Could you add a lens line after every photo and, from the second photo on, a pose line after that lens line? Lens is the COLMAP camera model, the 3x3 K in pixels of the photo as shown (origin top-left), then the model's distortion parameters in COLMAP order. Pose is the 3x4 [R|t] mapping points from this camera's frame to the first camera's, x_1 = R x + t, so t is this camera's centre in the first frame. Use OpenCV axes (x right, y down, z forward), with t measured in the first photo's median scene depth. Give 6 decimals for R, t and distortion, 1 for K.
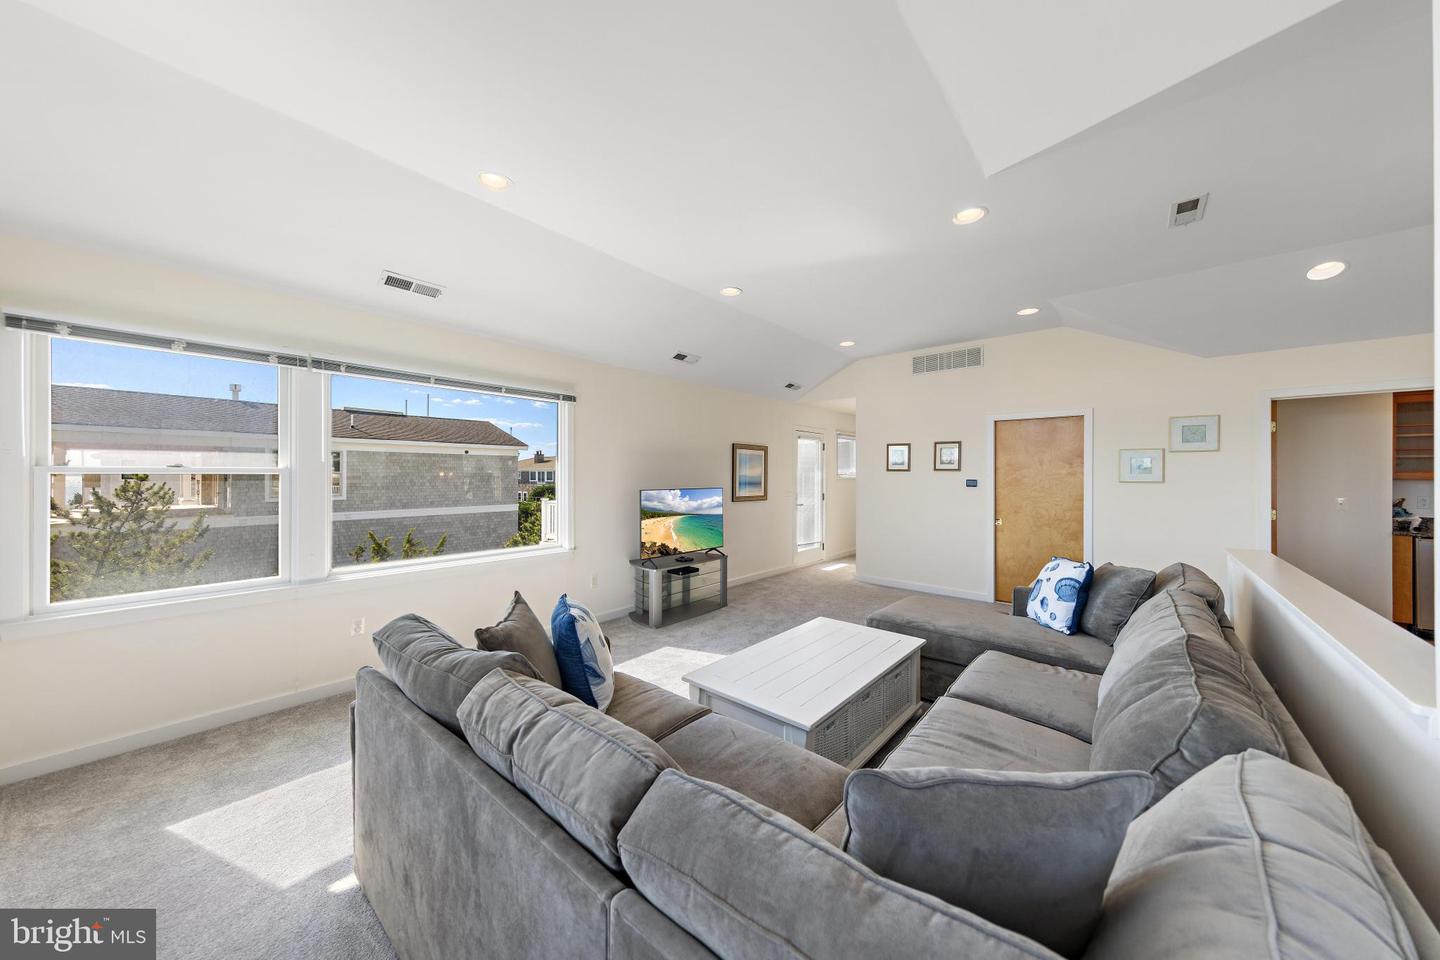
lens RADIAL K [[483.6, 0, 720.8], [0, 483.6, 475.5], [0, 0, 1]] dist [0.000799, 0.000024]
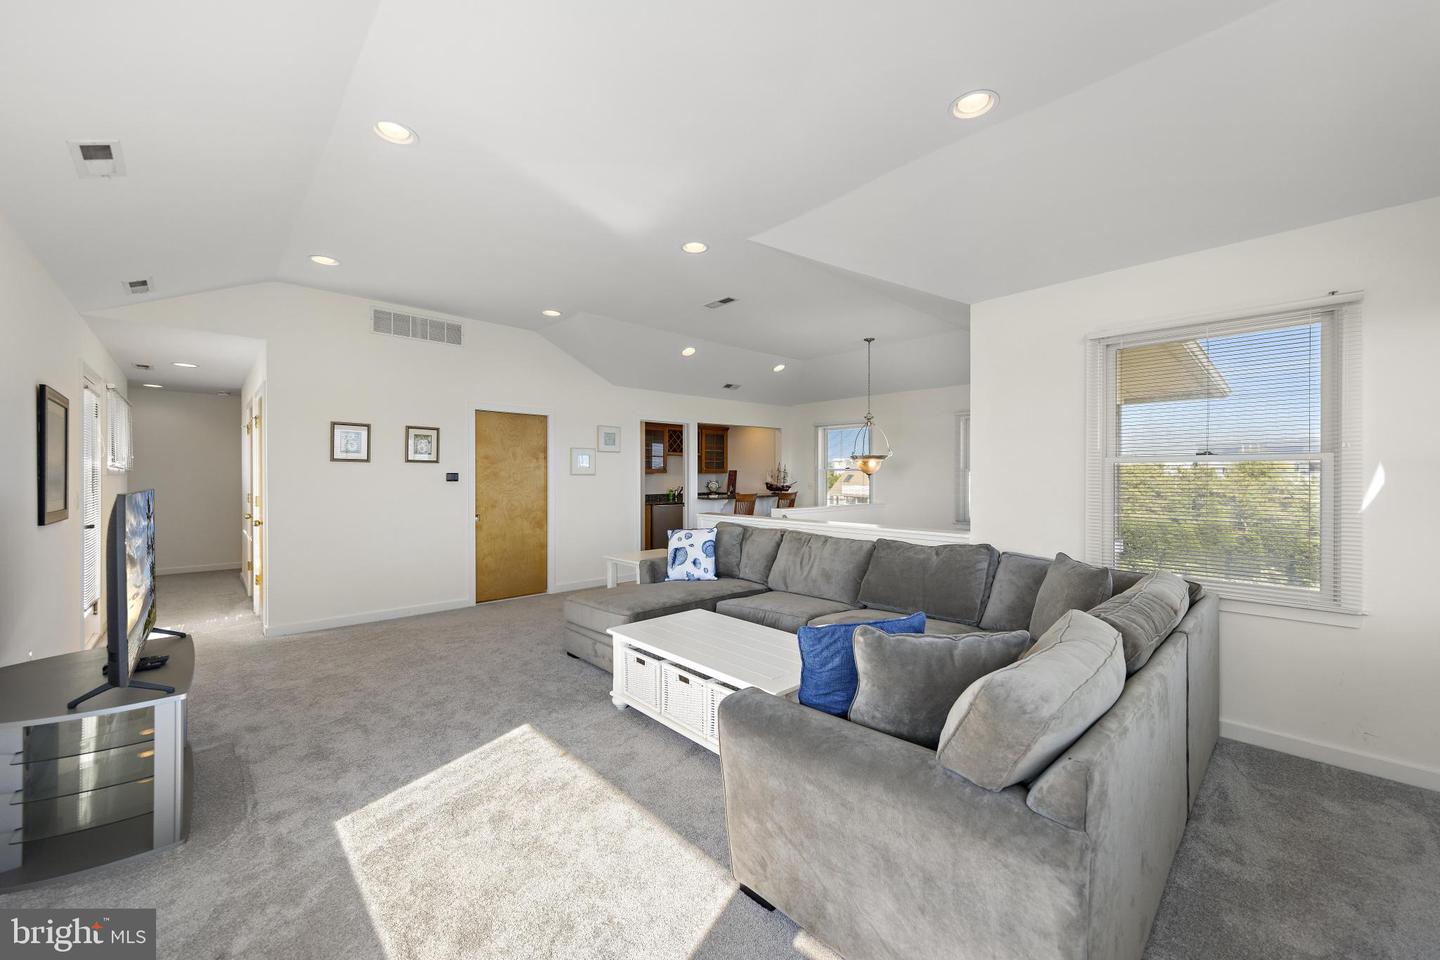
lens RADIAL K [[559.1, 0, 717.9], [0, 559.1, 478.5], [0, 0, 1]] dist [0.003101, 0.000151]
pose [[0.093064, -0.004409, 0.995650, -0.502704], [0.000149, 0.999990, 0.004415, 0.016100], [-0.995660, -0.000263, 0.093064, 0.476356]]
